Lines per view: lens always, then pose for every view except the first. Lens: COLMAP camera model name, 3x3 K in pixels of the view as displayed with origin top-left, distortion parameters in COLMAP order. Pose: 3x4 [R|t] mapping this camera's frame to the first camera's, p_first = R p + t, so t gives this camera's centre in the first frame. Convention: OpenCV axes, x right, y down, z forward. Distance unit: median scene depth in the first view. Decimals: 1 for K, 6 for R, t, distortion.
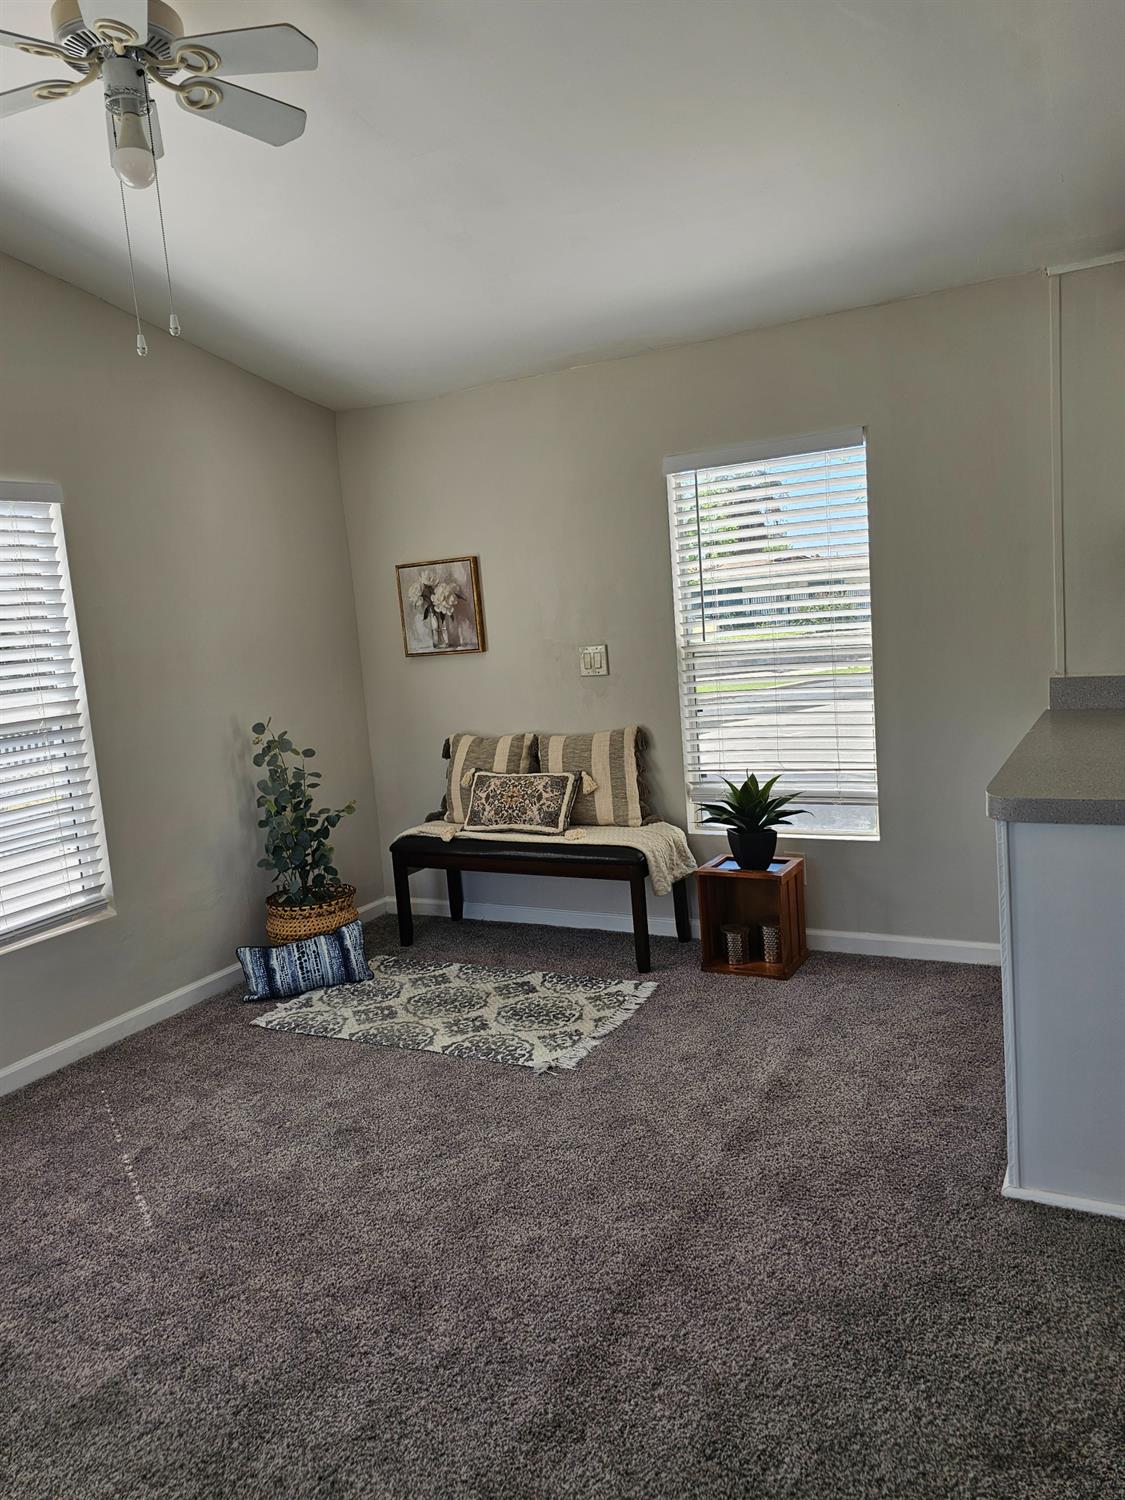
lens RADIAL K [[1065.0, 0, 562.5], [0, 1065.0, 750.0], [0, 0, 1]] dist [0.055010, -0.069222]
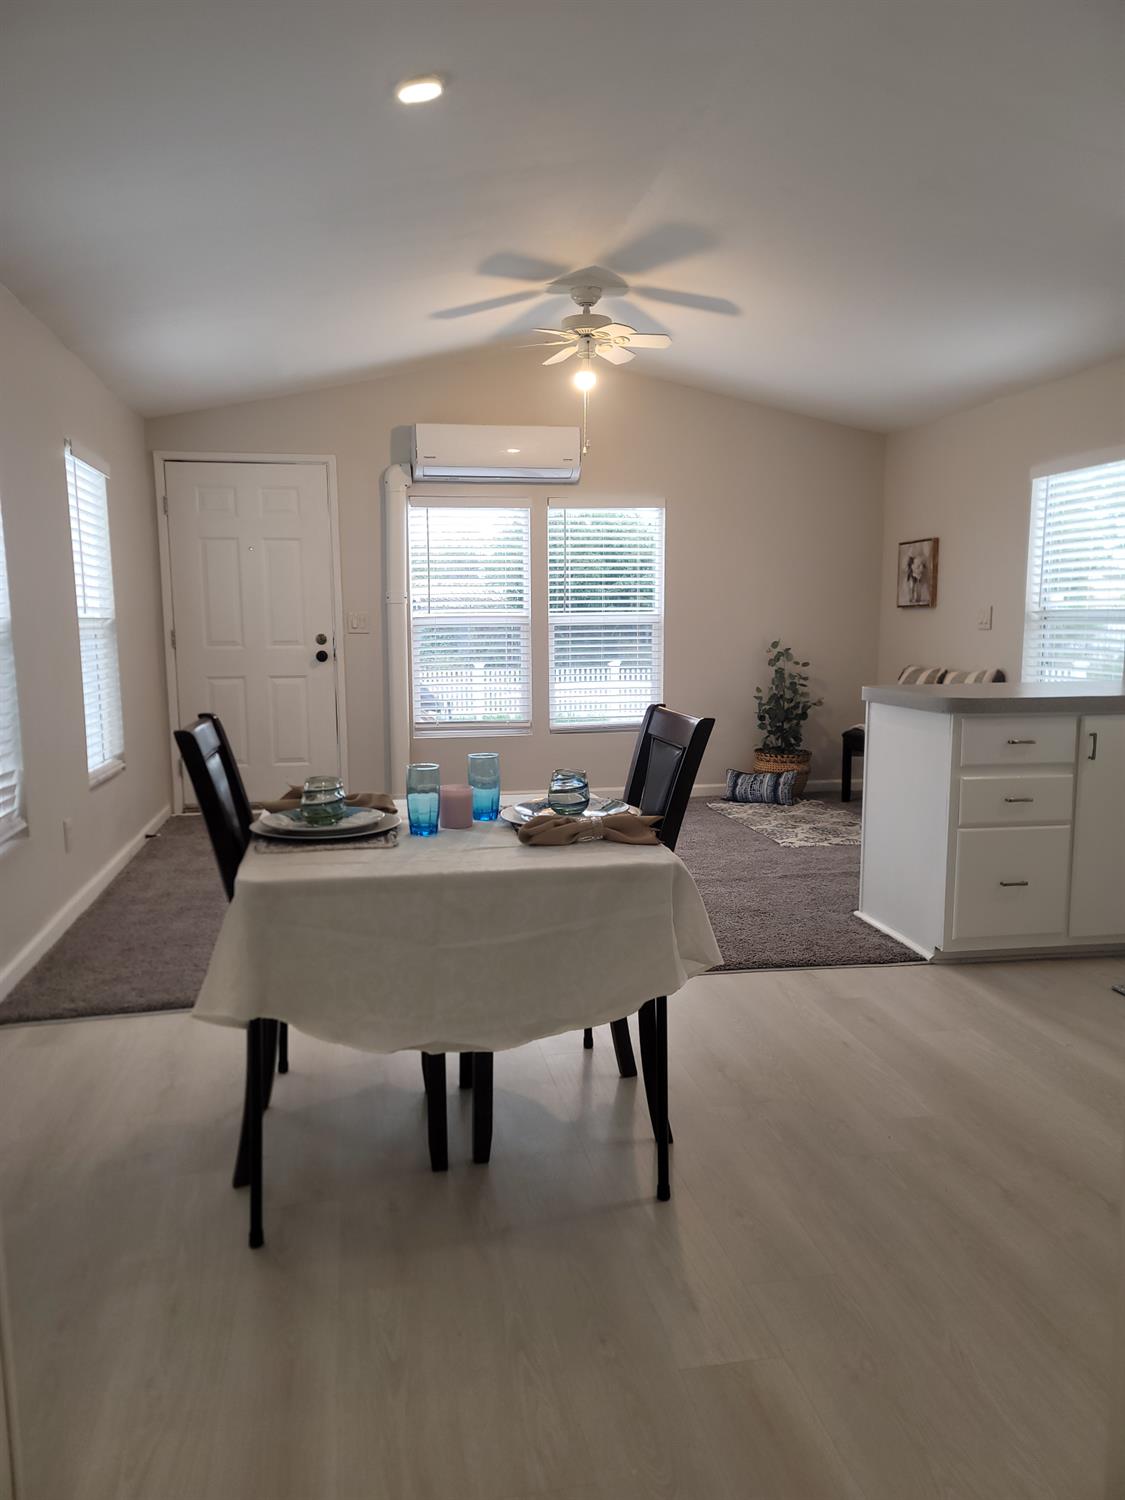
lens RADIAL K [[1073.4, 0, 557.2], [0, 1073.4, 774.3], [0, 0, 1]] dist [0.085782, -0.188737]
pose [[0.632201, 0.186878, -0.751930, 0.778478], [-0.144410, 0.981892, 0.122615, 0.020926], [0.761228, 0.031069, 0.647740, -0.299201]]
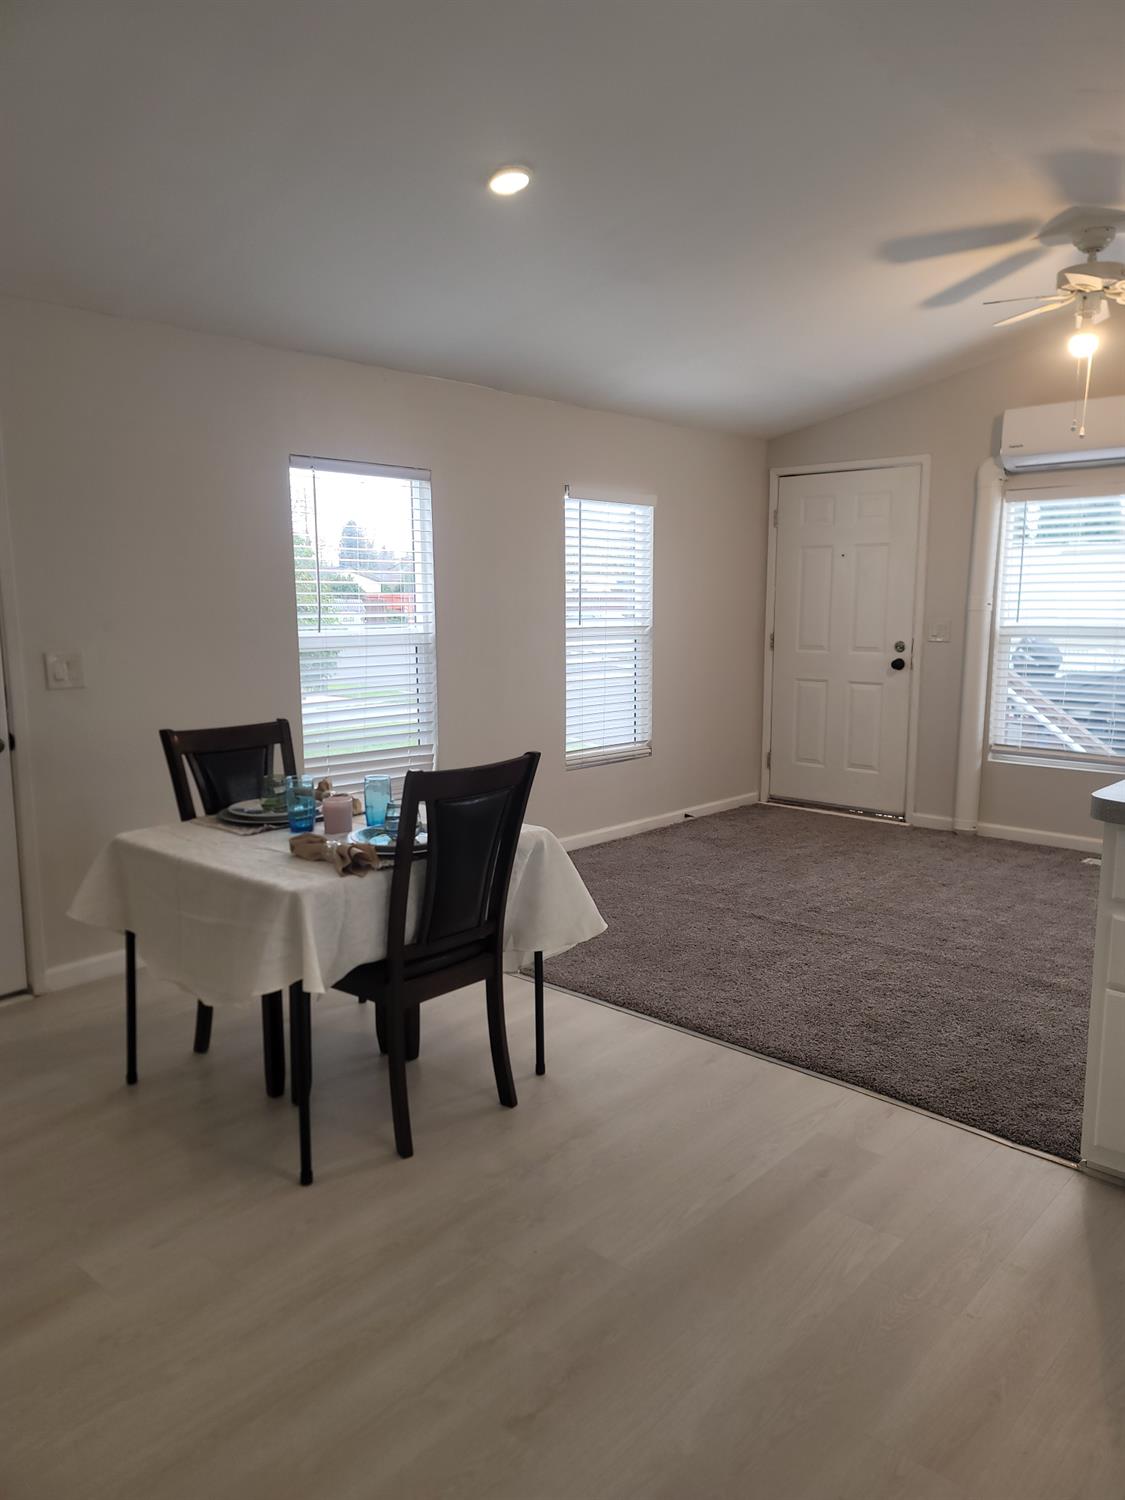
lens RADIAL K [[1087.7, 0, 544.4], [0, 1087.7, 759.9], [0, 0, 1]] dist [0.072920, -0.064697]
pose [[-0.239486, 0.225139, -0.944436, 0.948267], [-0.107254, 0.960654, 0.256202, -0.114067], [0.964958, 0.162651, -0.205916, 0.293102]]
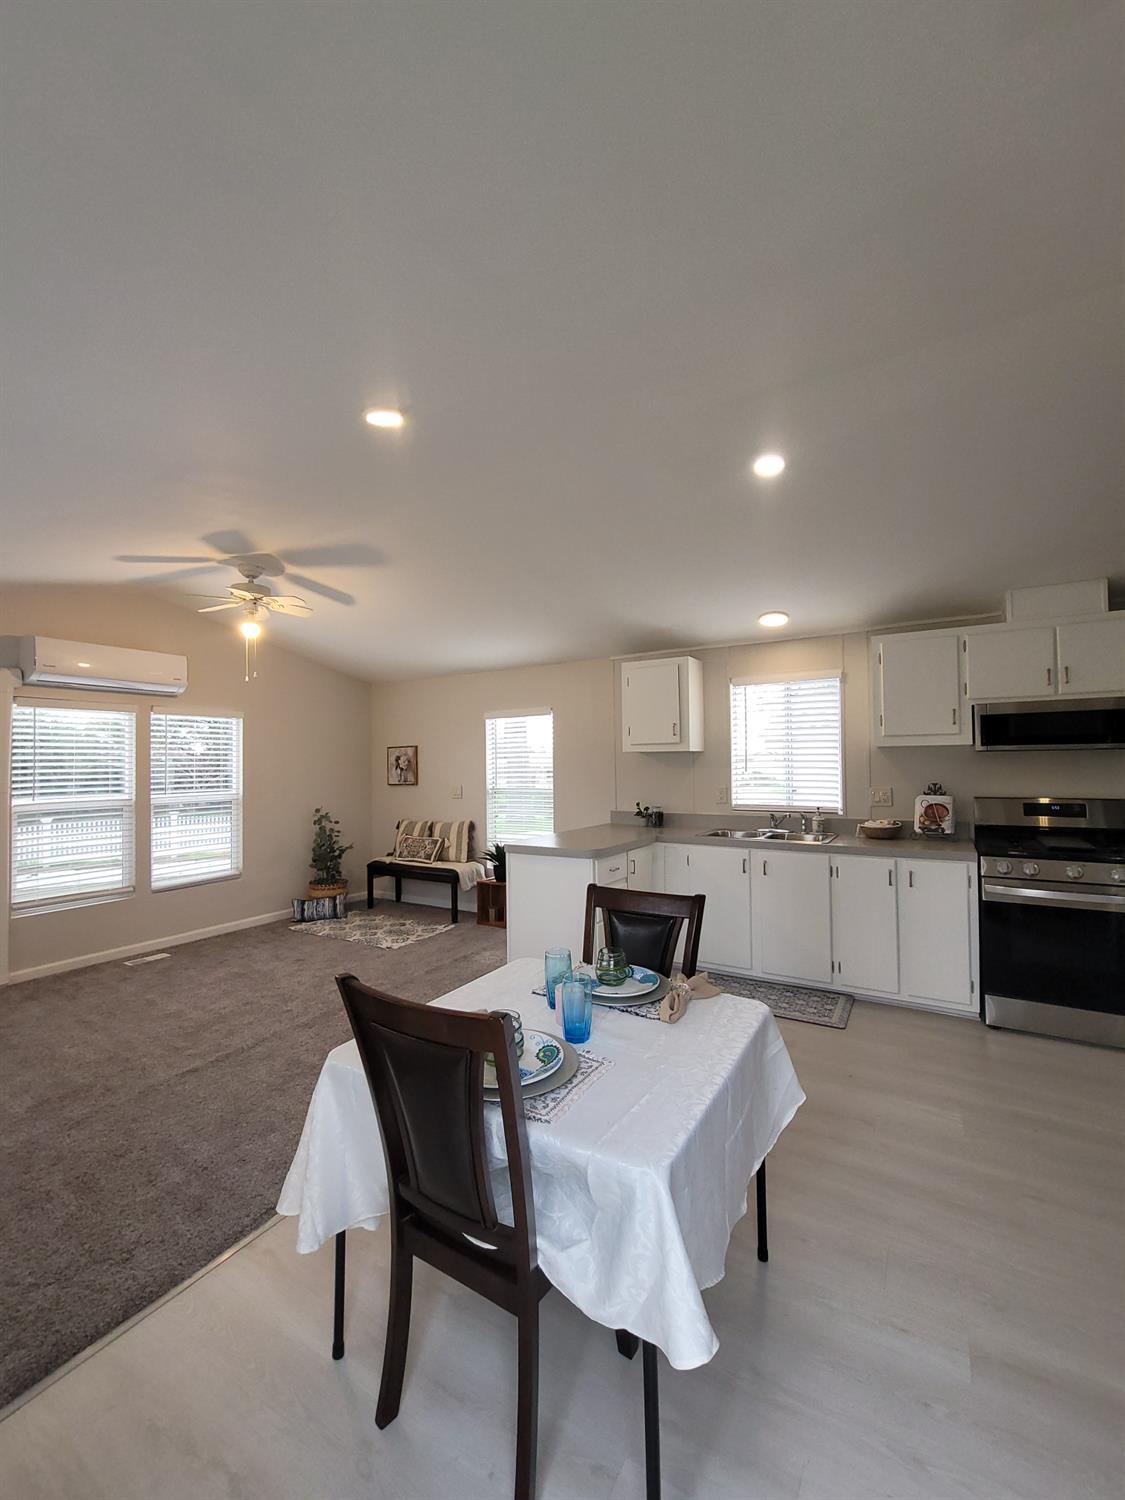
lens RADIAL K [[612.2, 0, 548.7], [0, 612.2, 753.2], [0, 0, 1]] dist [-0.000809, 0.000098]
pose [[0.996062, 0.065109, -0.060176, 0.322391], [-0.073426, 0.986209, -0.148326, 0.019722], [0.049688, 0.152160, 0.987106, -0.372324]]
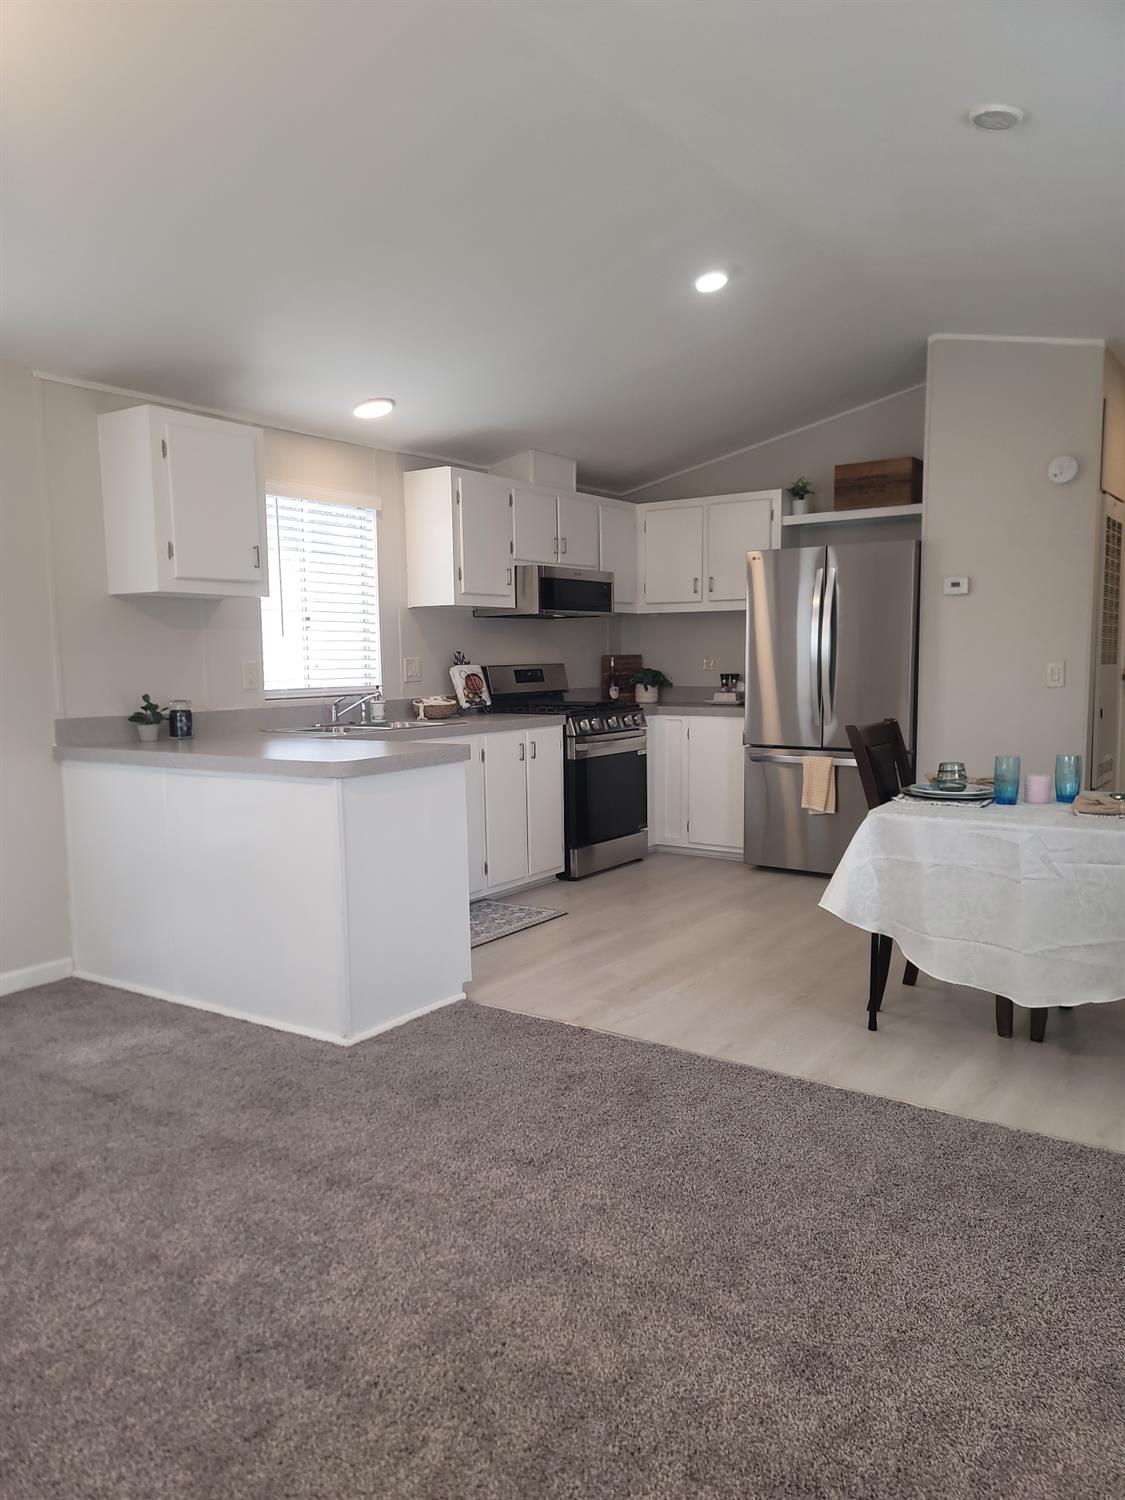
lens RADIAL K [[1087.7, 0, 544.4], [0, 1087.7, 759.9], [0, 0, 1]] dist [0.072920, -0.064697]
pose [[0.123919, -0.018315, 0.992123, -0.546332], [0.138183, 0.990406, 0.001024, 0.040644], [-0.982624, 0.136968, 0.125261, 0.284711]]
